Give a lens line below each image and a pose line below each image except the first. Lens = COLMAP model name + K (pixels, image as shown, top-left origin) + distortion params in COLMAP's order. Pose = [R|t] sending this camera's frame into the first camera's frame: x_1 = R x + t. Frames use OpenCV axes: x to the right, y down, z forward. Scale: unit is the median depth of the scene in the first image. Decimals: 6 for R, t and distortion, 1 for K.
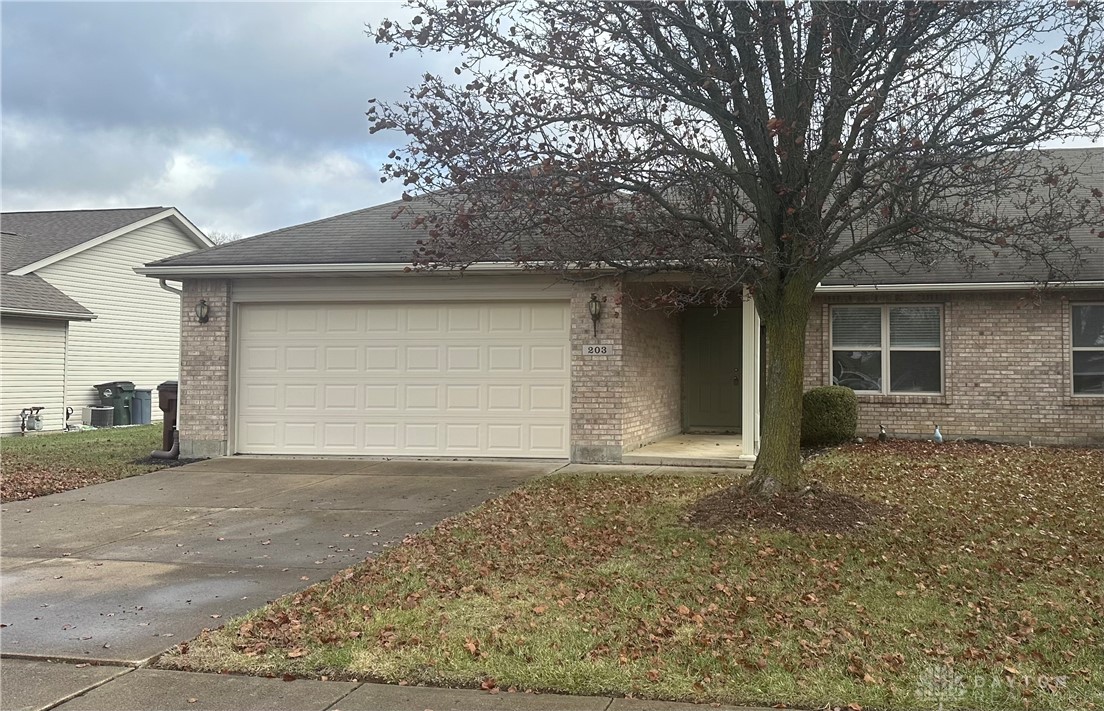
lens RADIAL K [[1217.5, 0, 553.2], [0, 1217.5, 354.7], [0, 0, 1]] dist [0.016971, 0.000000]
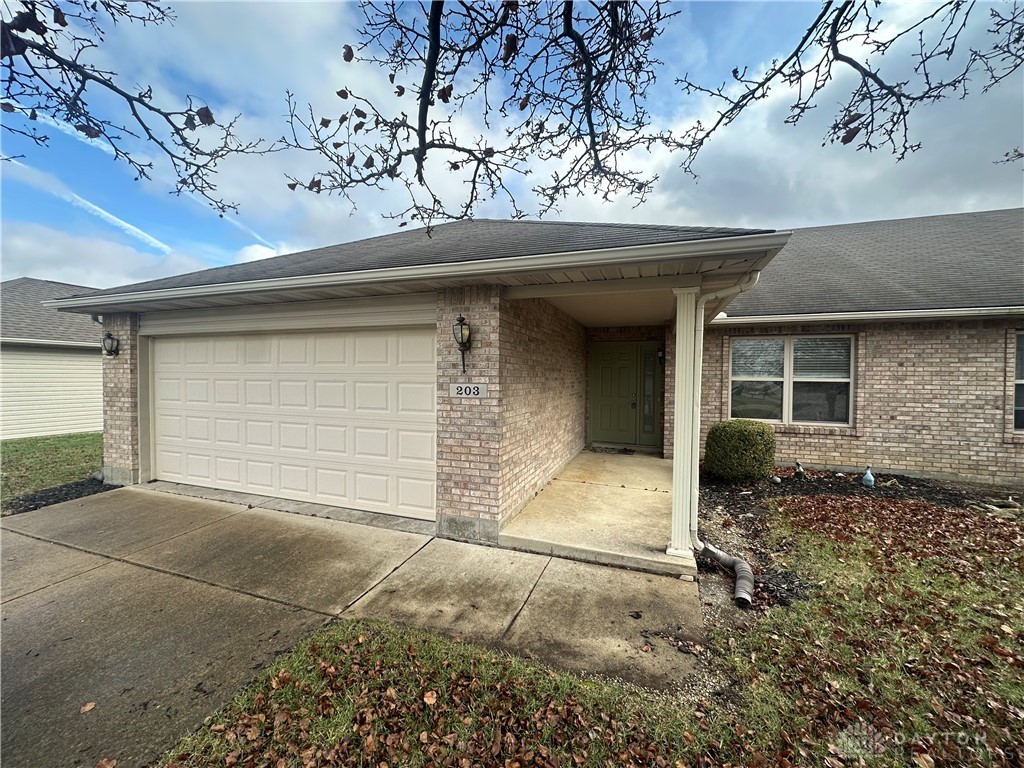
lens RADIAL K [[407.1, 0, 504.0], [0, 407.1, 386.1], [0, 0, 1]] dist [-0.003695, 0.000357]
pose [[0.994902, 0.004905, -0.100730, 0.072415], [0.000107, 0.998765, 0.049691, -0.016504], [0.100849, -0.049448, 0.993672, 0.656264]]
